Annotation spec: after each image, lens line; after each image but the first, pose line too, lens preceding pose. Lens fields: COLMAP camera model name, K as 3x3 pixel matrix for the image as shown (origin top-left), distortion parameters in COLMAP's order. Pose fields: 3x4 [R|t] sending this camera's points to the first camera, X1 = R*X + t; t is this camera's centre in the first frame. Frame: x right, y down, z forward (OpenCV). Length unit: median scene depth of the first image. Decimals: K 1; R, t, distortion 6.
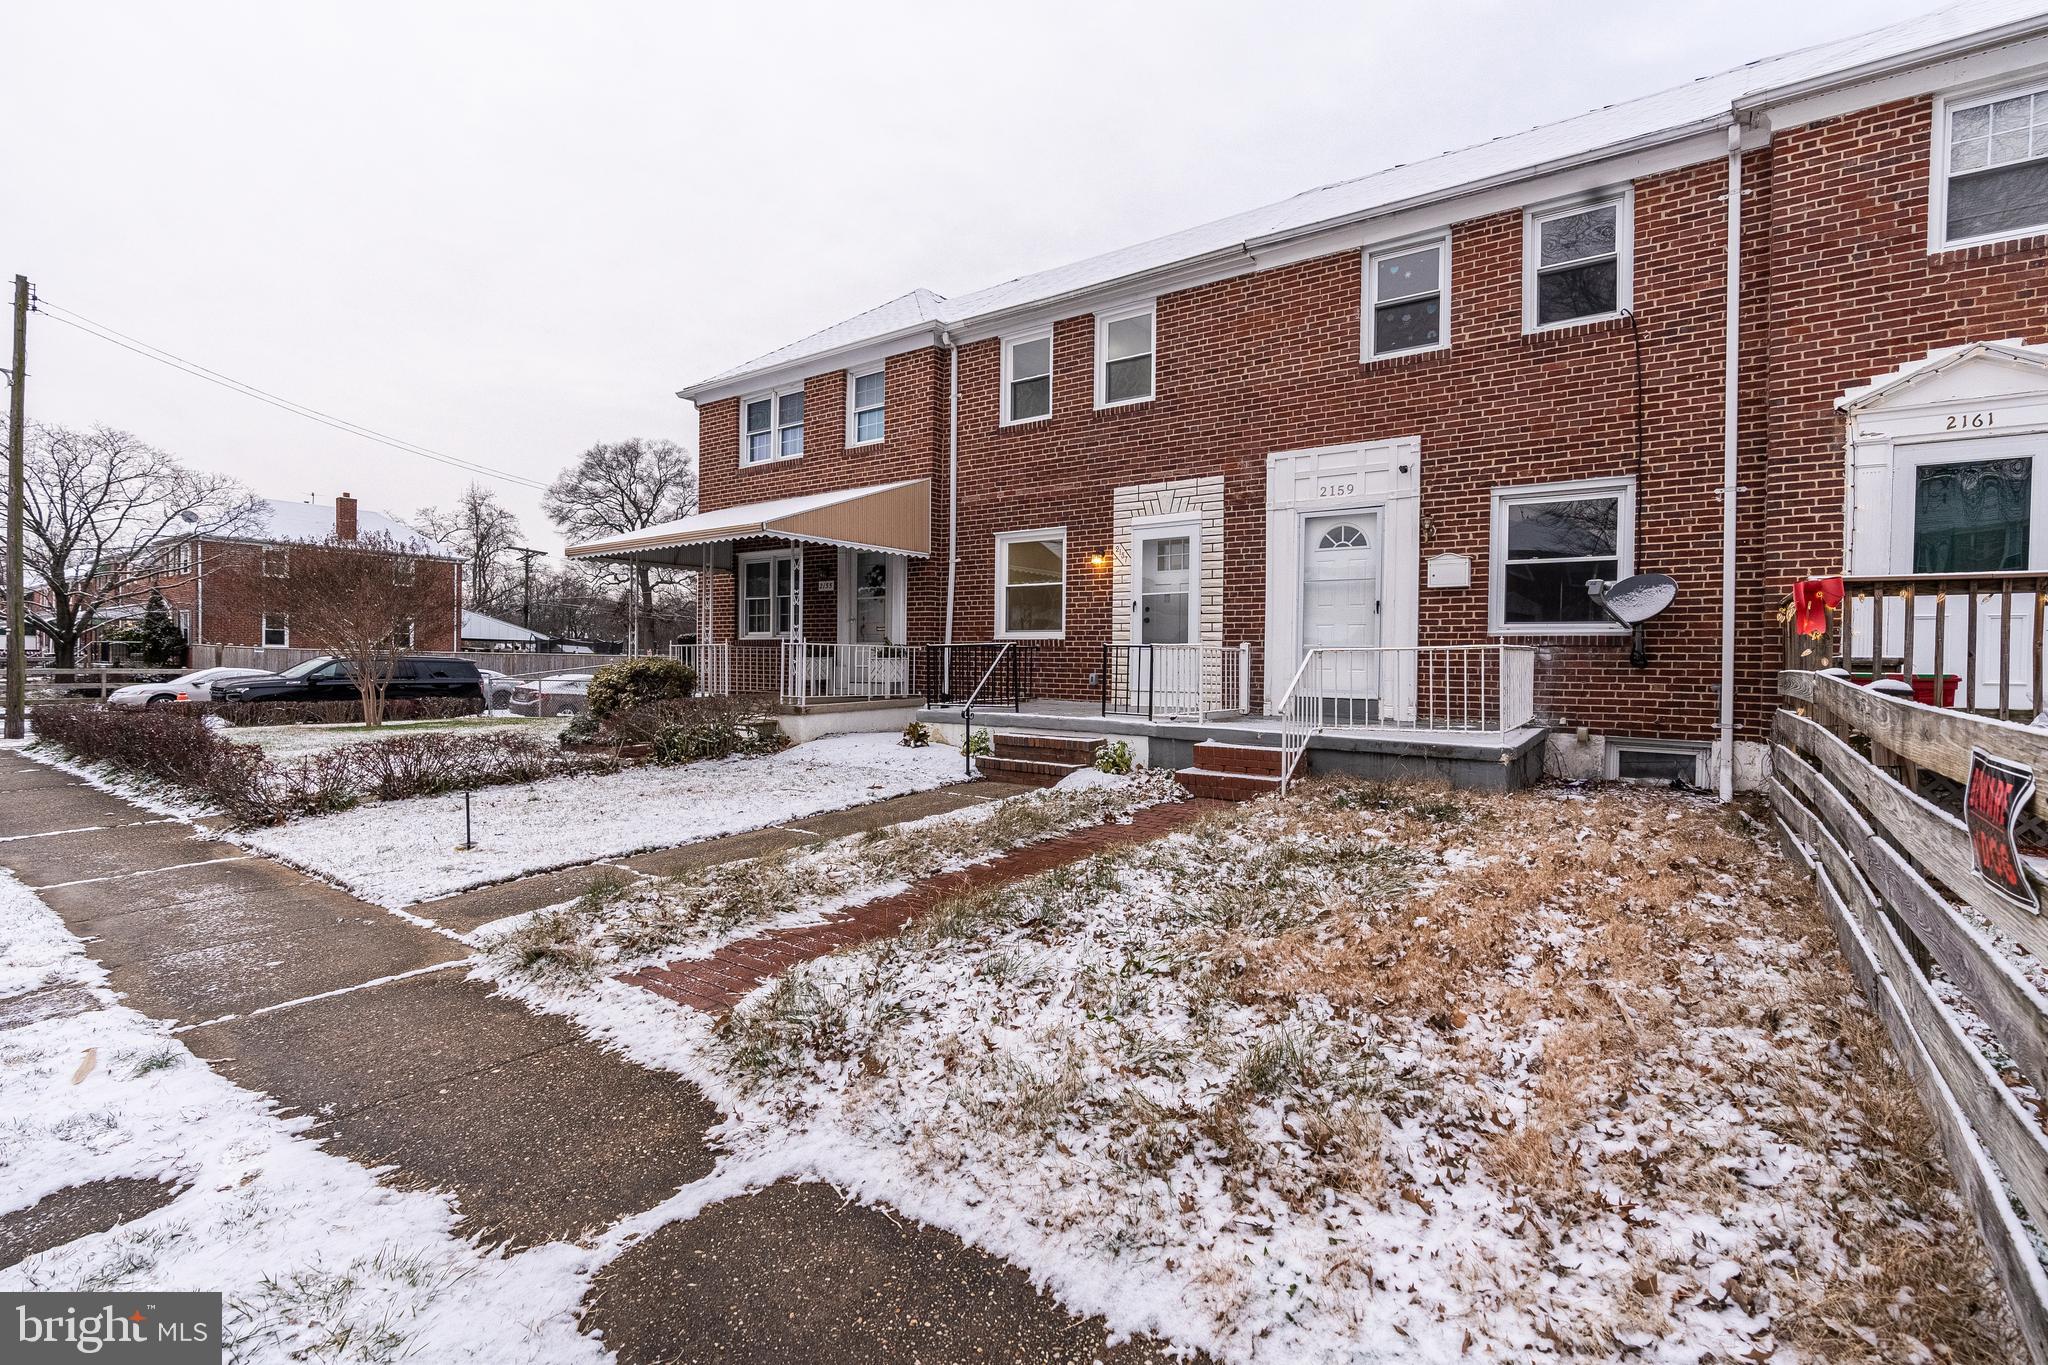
lens RADIAL K [[922.2, 0, 1029.9], [0, 922.2, 680.3], [0, 0, 1]] dist [-0.004702, 0.001454]
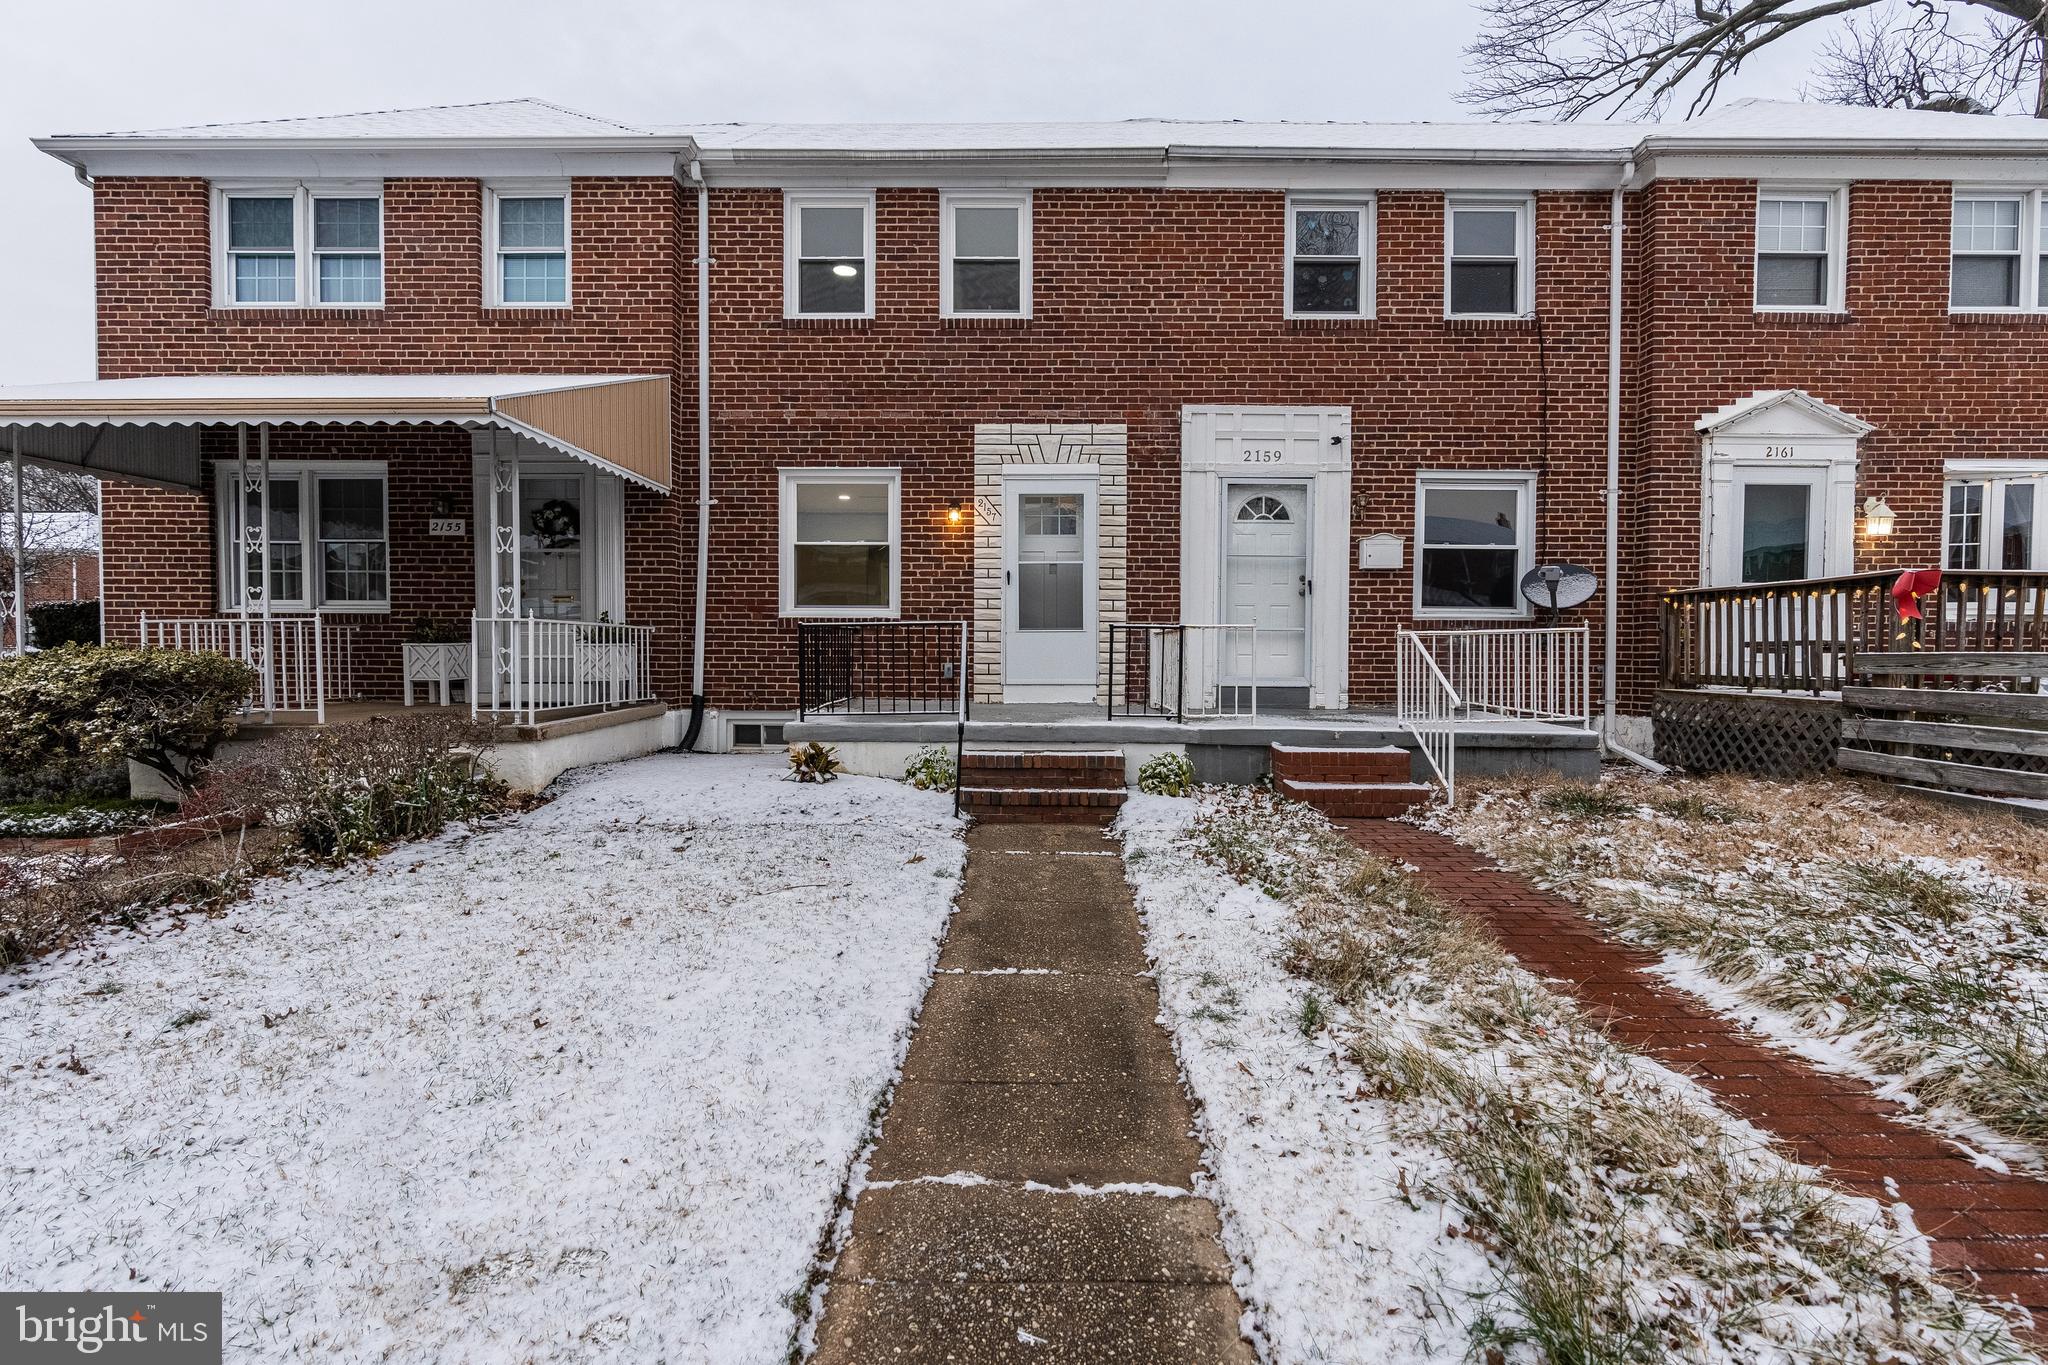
lens RADIAL K [[922.2, 0, 1029.9], [0, 922.2, 680.3], [0, 0, 1]] dist [-0.004702, 0.001454]
pose [[0.815049, -0.025743, 0.578819, -0.397345], [0.016216, 0.999635, 0.021625, -0.010731], [-0.579165, -0.008239, 0.815169, 0.414498]]
